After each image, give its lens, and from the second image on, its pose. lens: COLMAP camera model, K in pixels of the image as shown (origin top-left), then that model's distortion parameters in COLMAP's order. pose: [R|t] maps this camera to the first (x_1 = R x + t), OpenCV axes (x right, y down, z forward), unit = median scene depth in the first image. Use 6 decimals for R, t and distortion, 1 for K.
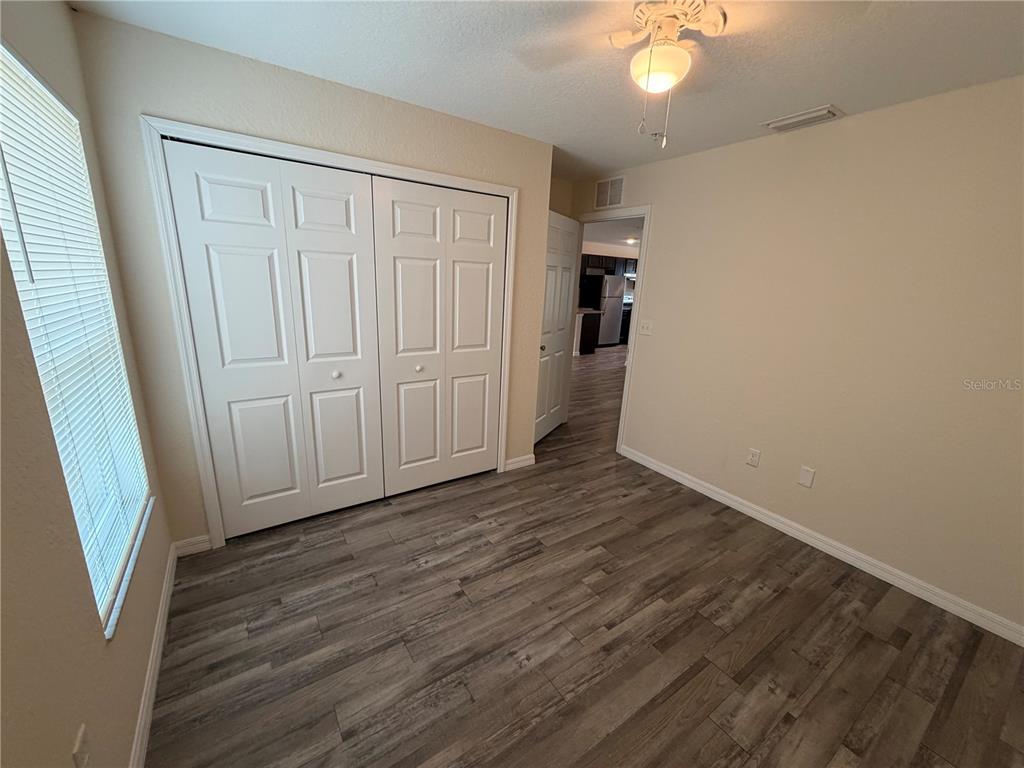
lens RADIAL K [[407.6, 0, 510.1], [0, 407.6, 384.7], [0, 0, 1]] dist [-0.003634, 0.000412]
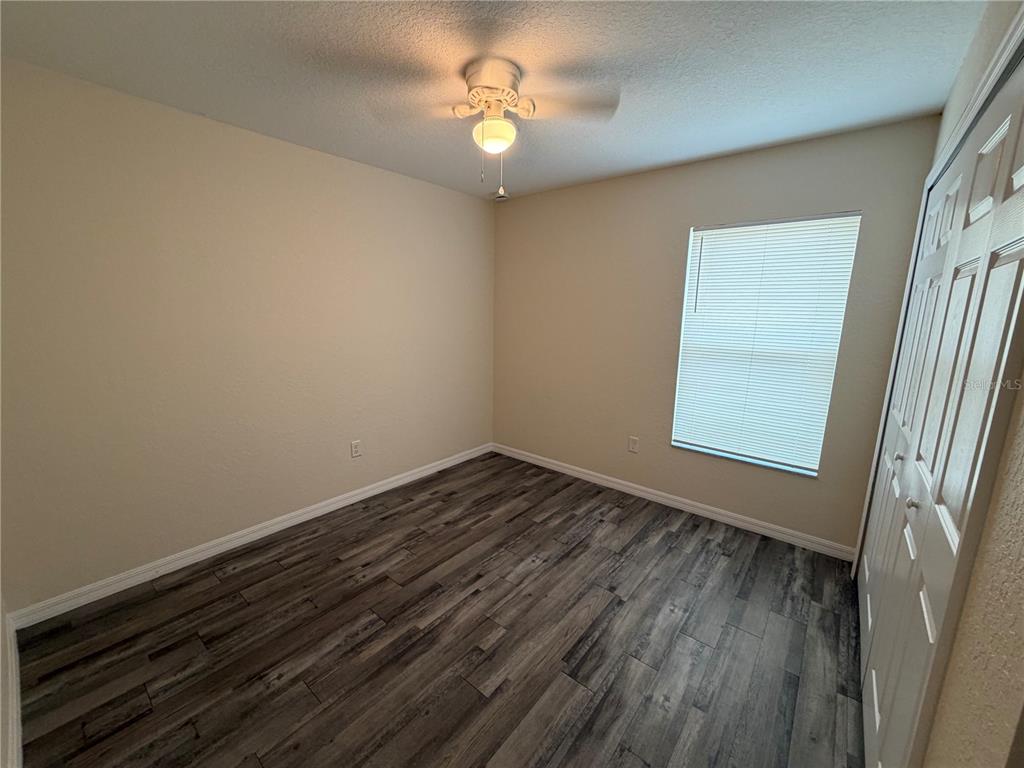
lens RADIAL K [[407.6, 0, 510.1], [0, 407.6, 384.7], [0, 0, 1]] dist [-0.003634, 0.000412]
pose [[-0.956229, -0.006313, -0.292550, 0.457419], [-0.130409, 0.904188, 0.406741, -0.383998], [0.261952, 0.427089, -0.865434, 1.636167]]
